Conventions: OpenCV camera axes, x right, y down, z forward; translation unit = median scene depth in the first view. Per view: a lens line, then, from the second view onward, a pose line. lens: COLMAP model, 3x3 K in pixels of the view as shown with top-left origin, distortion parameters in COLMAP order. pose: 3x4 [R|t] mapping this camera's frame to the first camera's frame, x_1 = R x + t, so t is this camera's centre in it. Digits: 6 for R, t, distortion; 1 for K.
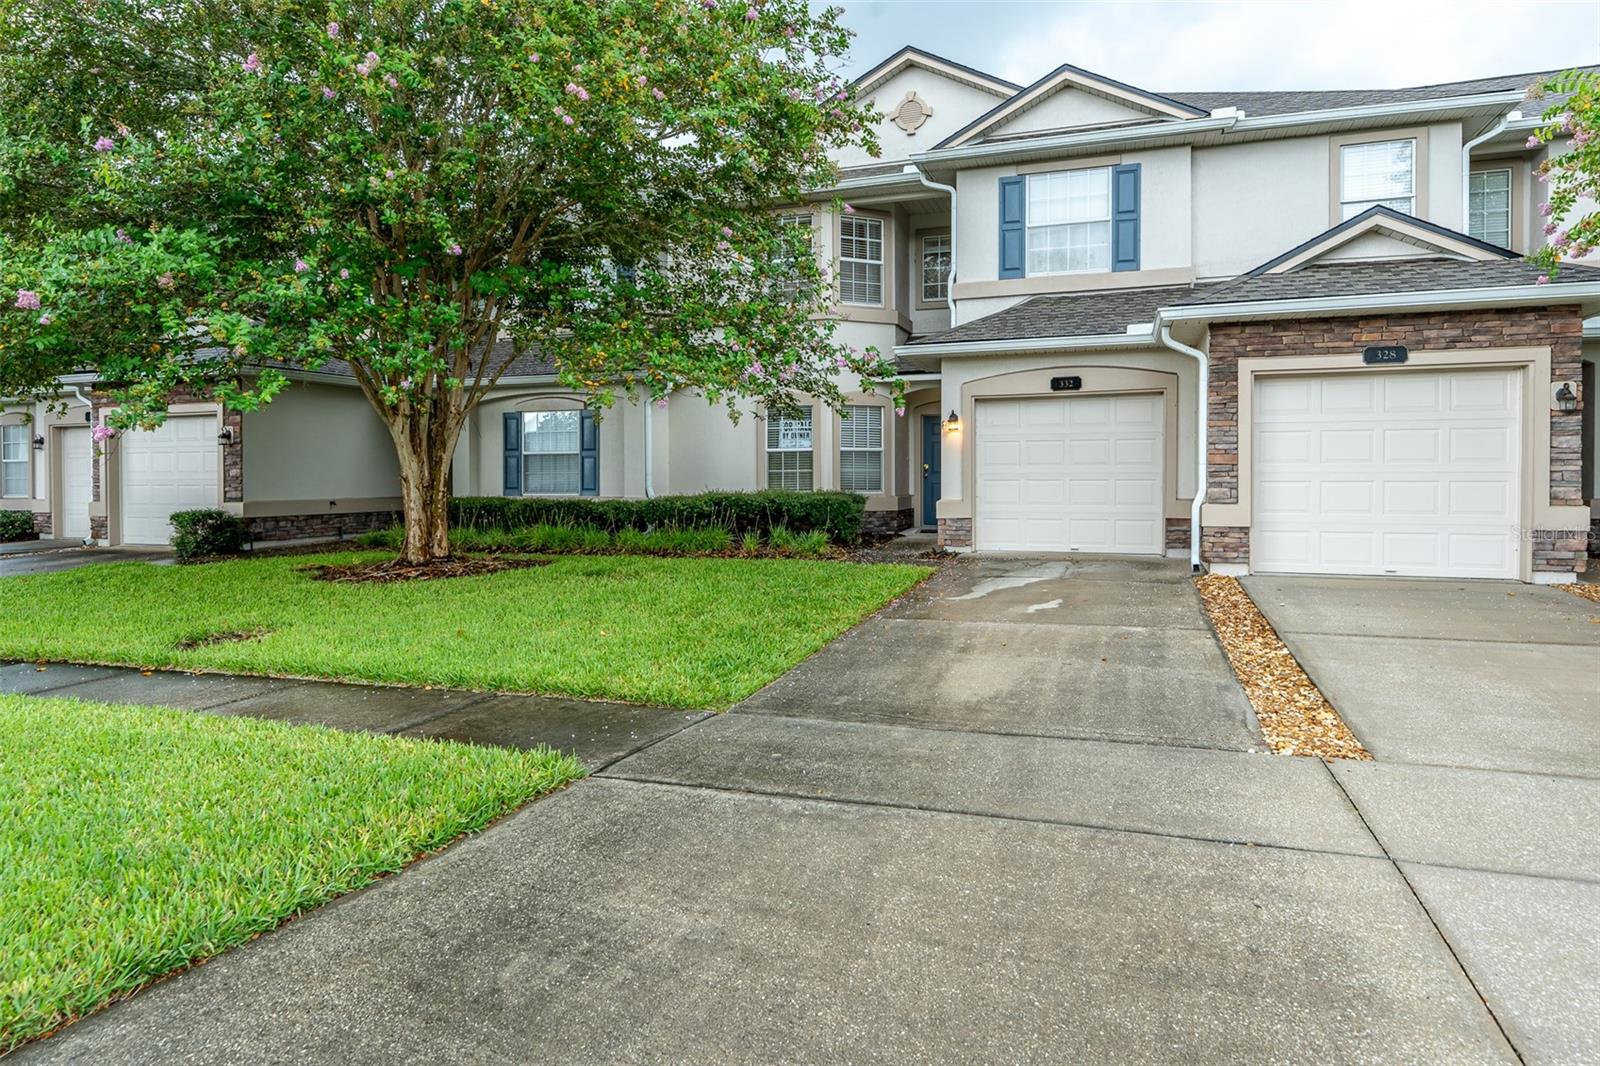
lens RADIAL K [[963.5, 0, 786.2], [0, 963.5, 501.2], [0, 0, 1]] dist [0.004438, 0.000342]
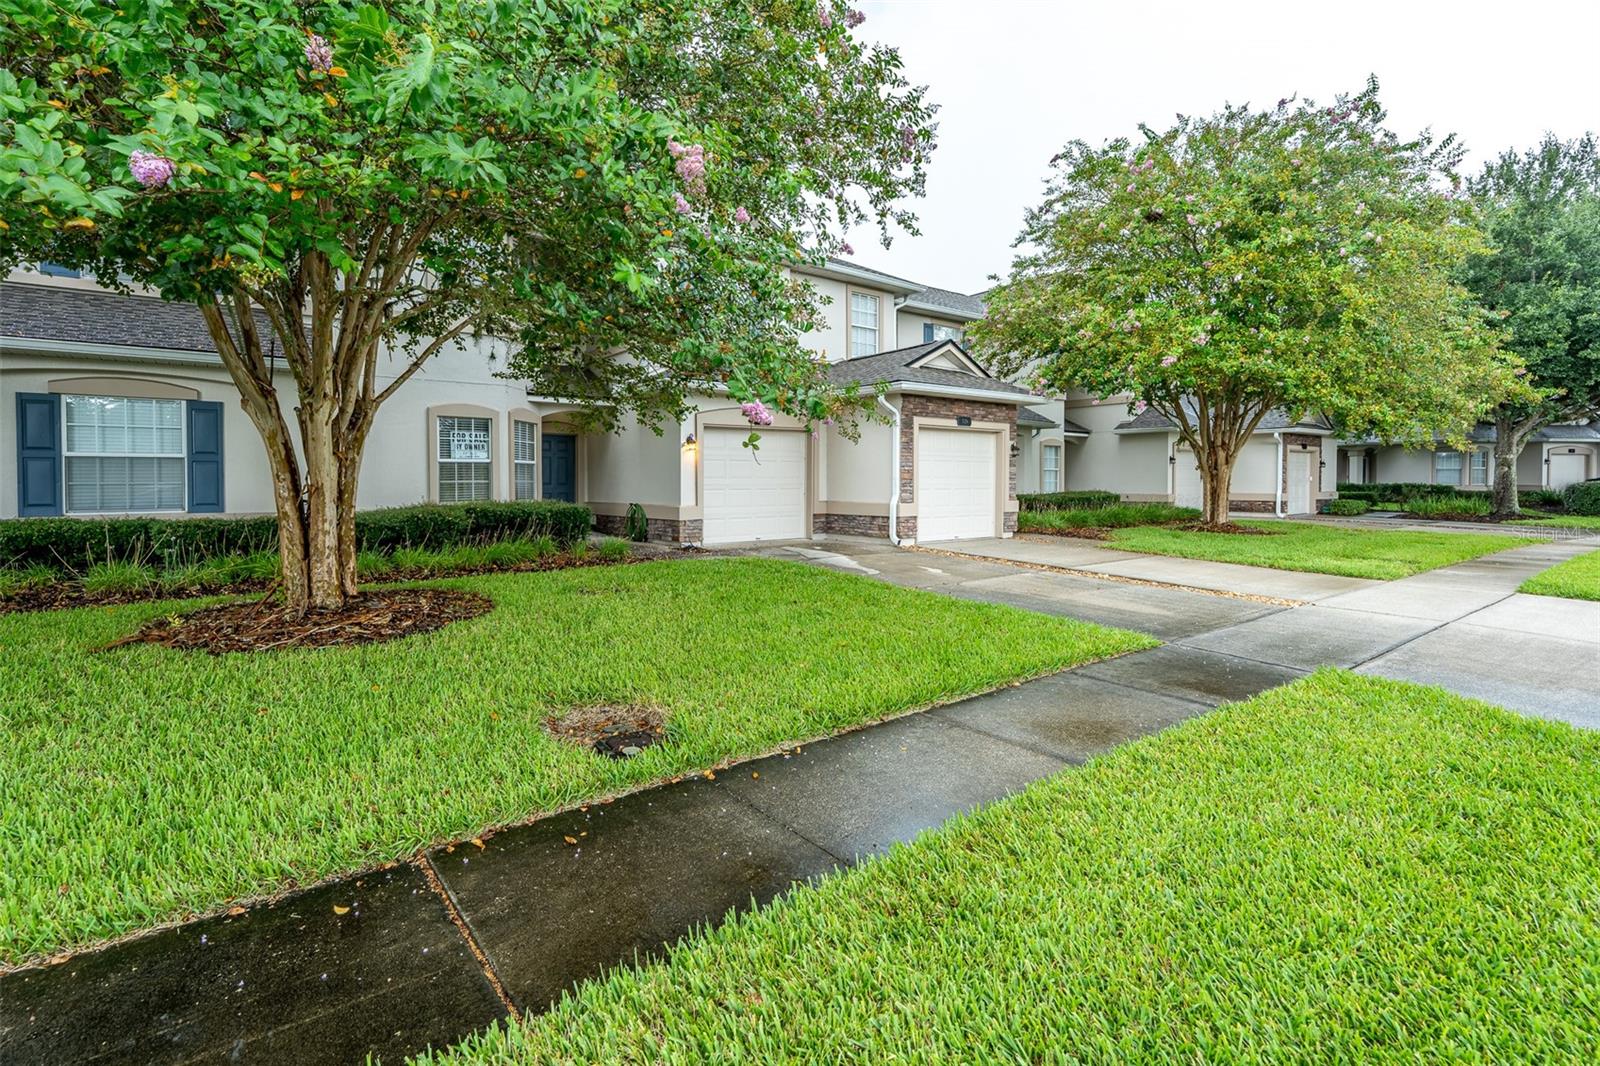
lens RADIAL K [[739.4, 0, 794.5], [0, 739.4, 523.3], [0, 0, 1]] dist [-0.006177, 0.001892]
pose [[0.549552, -0.040930, 0.834456, -0.560688], [0.023459, 0.999161, 0.033559, -0.007473], [-0.835130, 0.001133, 0.550052, 0.360117]]
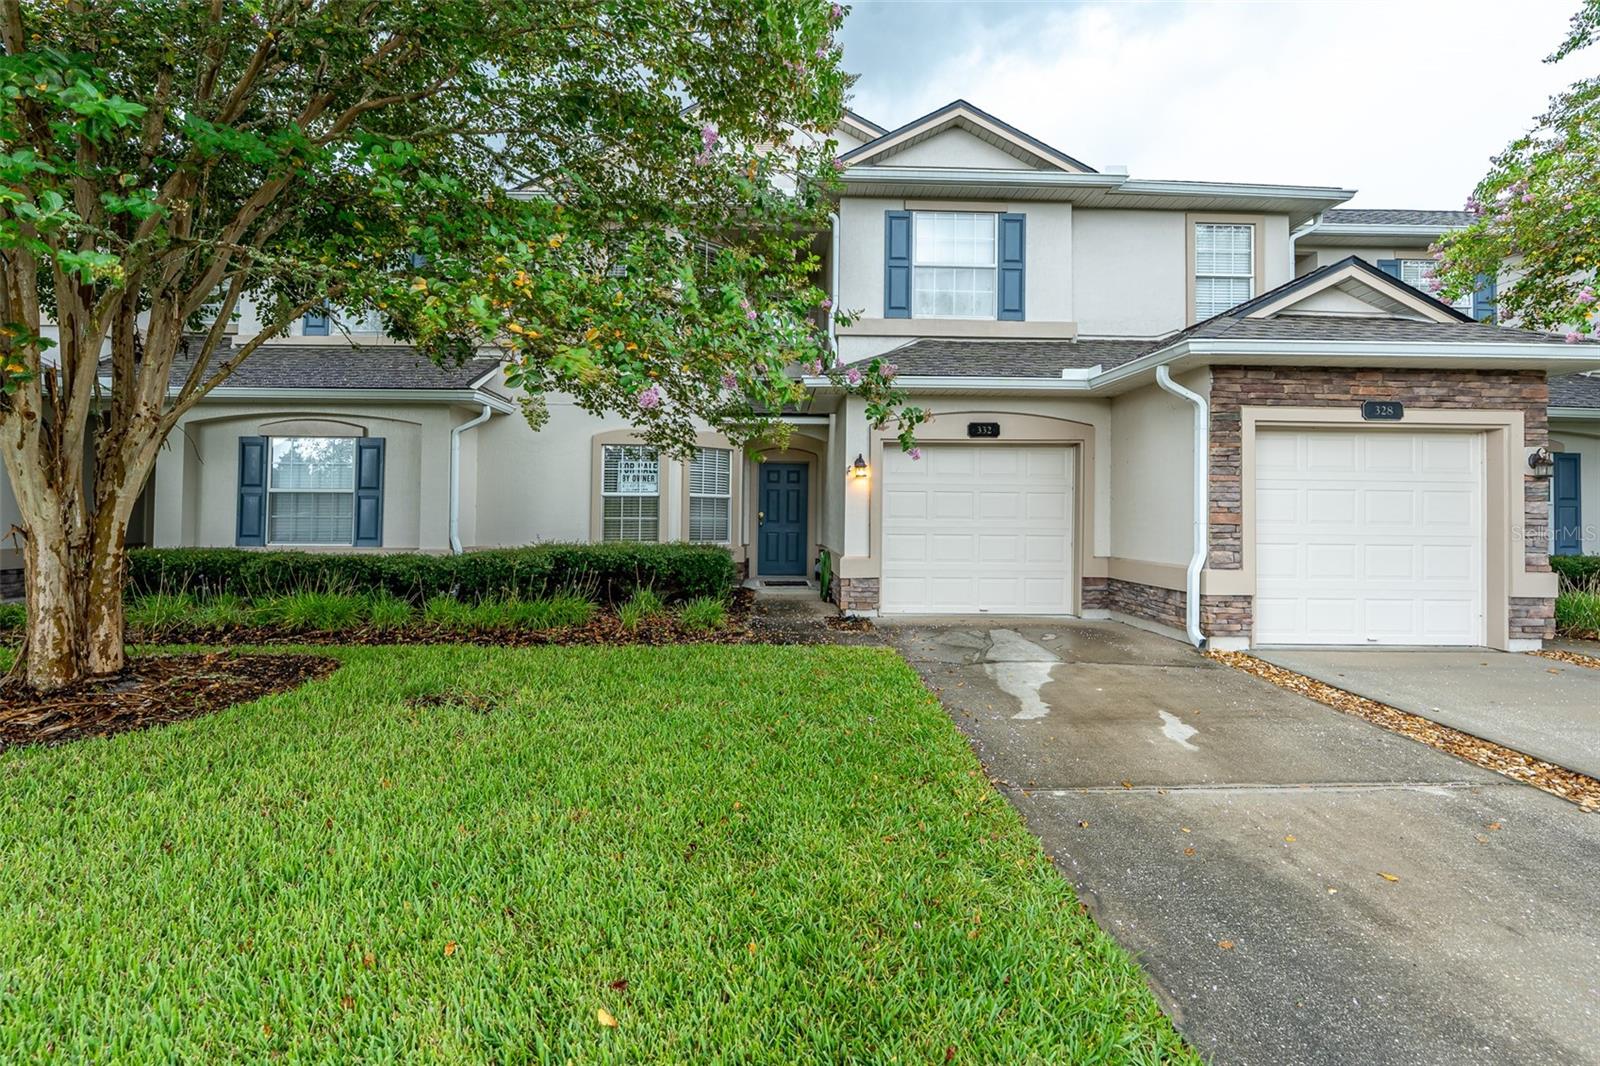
lens RADIAL K [[739.4, 0, 791.9], [0, 739.4, 508.5], [0, 0, 1]] dist [-0.006177, 0.001892]
pose [[0.933410, 0.017673, 0.358377, -0.124399], [-0.004702, 0.999303, -0.037031, -0.020241], [-0.358782, 0.032880, 0.932842, 0.399643]]
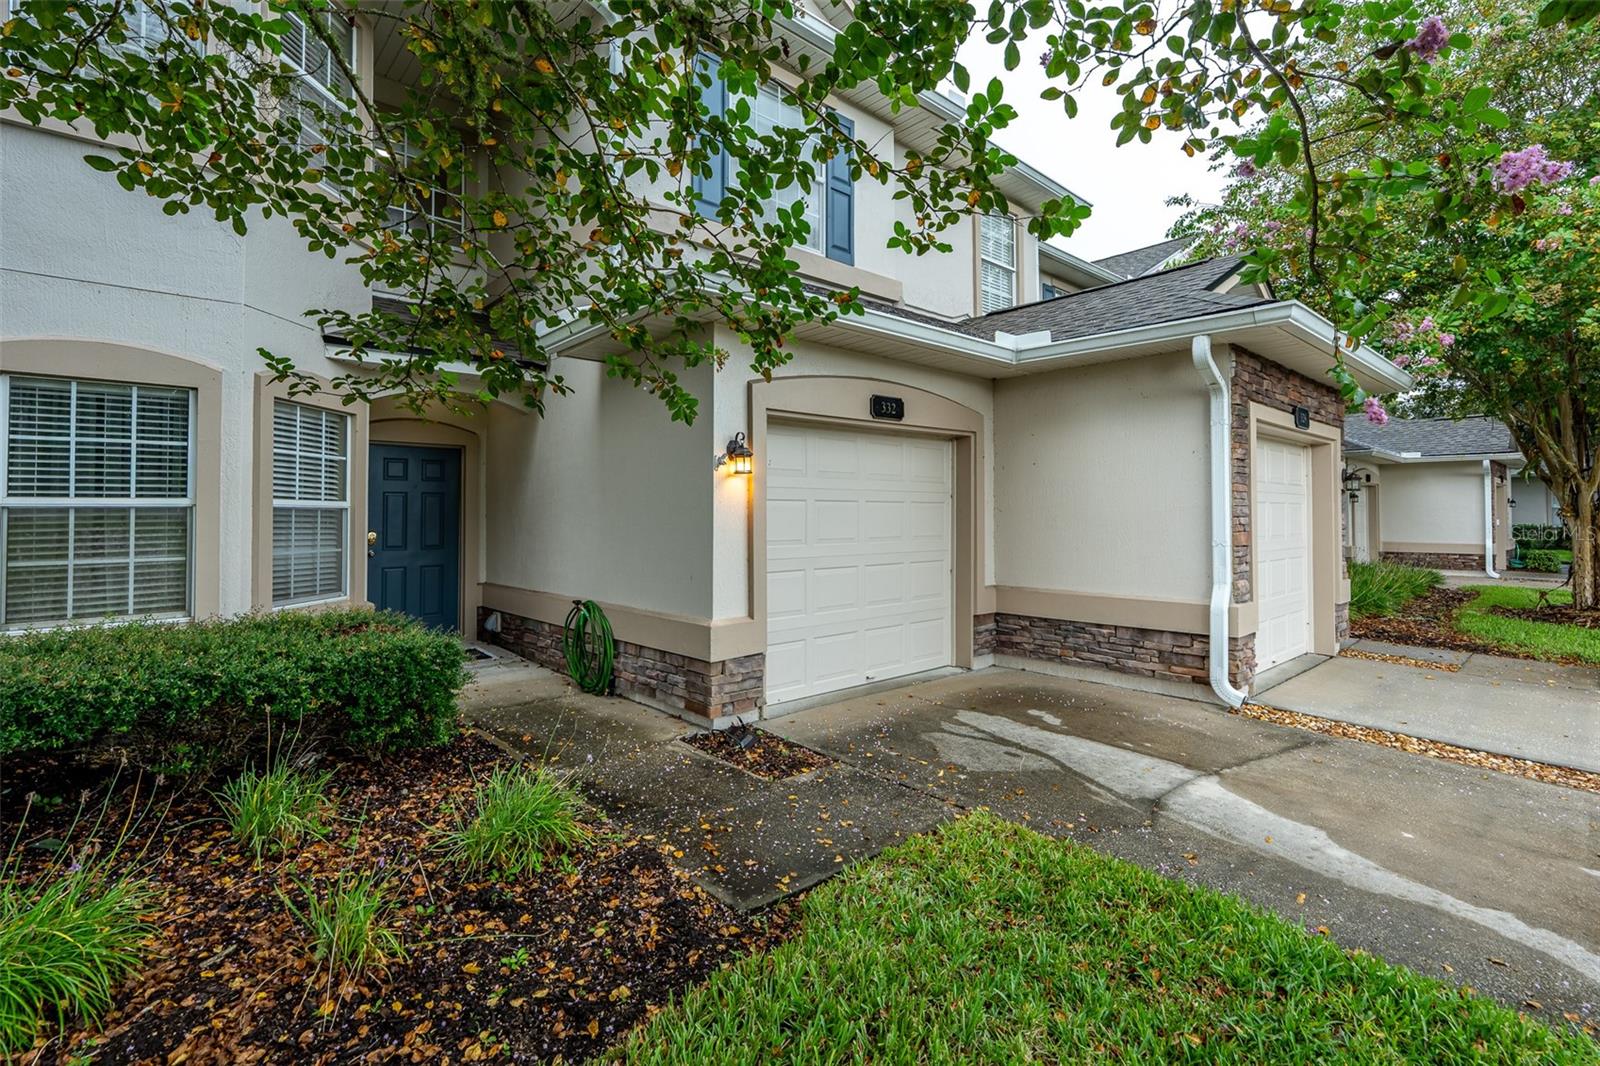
lens RADIAL K [[739.4, 0, 794.7], [0, 739.4, 518.7], [0, 0, 1]] dist [-0.006177, 0.001892]
pose [[0.478314, 0.002088, 0.878186, -0.138550], [0.025528, 0.999542, -0.016280, -0.045195], [-0.877818, 0.030205, 0.478041, 0.802473]]
